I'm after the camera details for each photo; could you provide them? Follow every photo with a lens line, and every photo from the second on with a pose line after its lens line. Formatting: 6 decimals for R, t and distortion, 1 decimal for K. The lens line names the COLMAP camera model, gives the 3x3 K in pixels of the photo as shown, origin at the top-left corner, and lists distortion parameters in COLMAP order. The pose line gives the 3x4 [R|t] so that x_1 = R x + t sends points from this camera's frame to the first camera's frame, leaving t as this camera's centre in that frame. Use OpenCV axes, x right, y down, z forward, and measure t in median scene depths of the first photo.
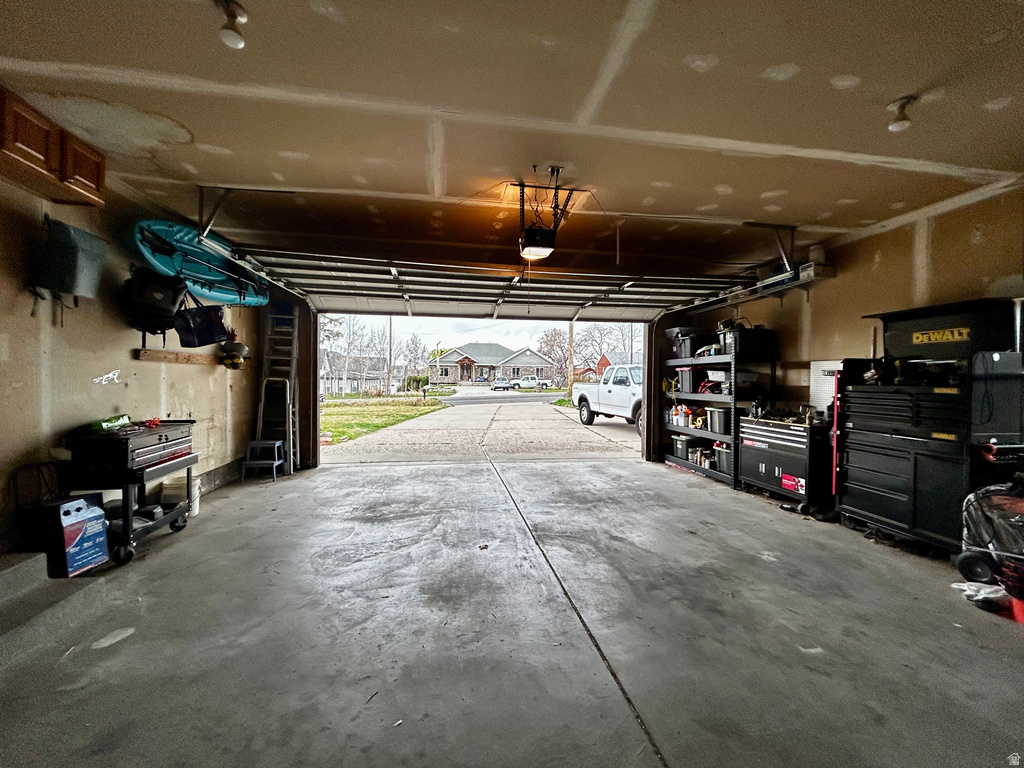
lens RADIAL K [[415.0, 0, 513.1], [0, 415.0, 384.0], [0, 0, 1]] dist [-0.001613, -0.000158]
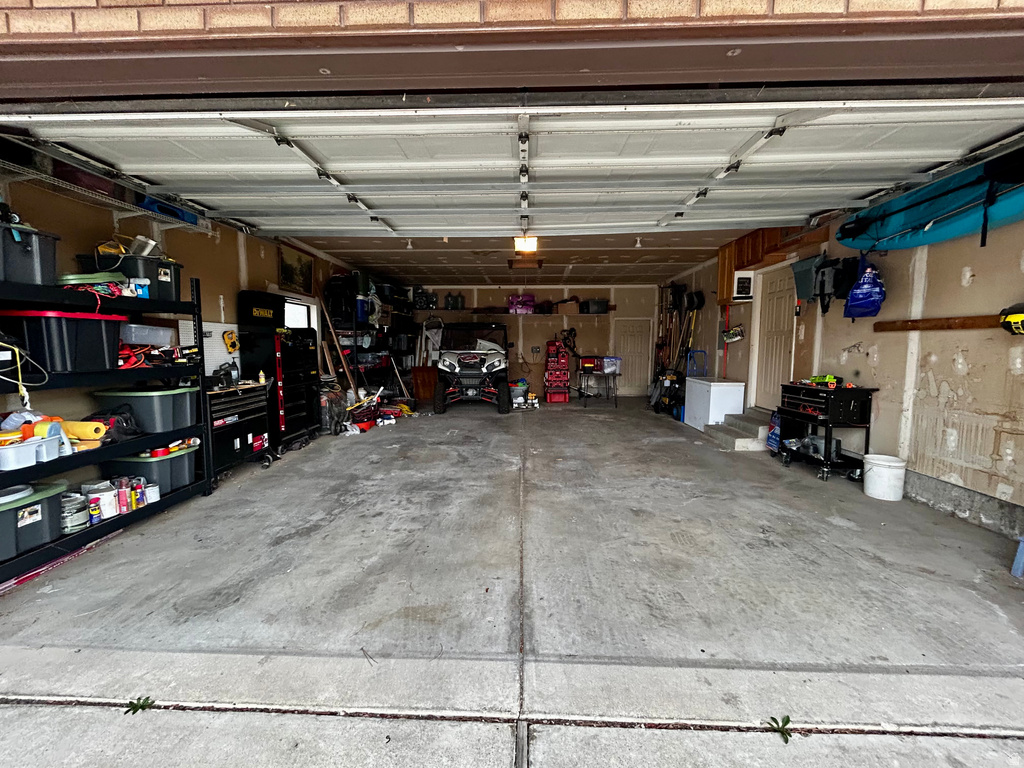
lens RADIAL K [[415.0, 0, 512.4], [0, 415.0, 385.4], [0, 0, 1]] dist [-0.001613, -0.000158]
pose [[-0.980470, -0.032459, 0.193972, -0.156544], [-0.010541, 0.993542, 0.112977, -0.028422], [-0.196387, 0.108726, -0.974480, 2.085586]]
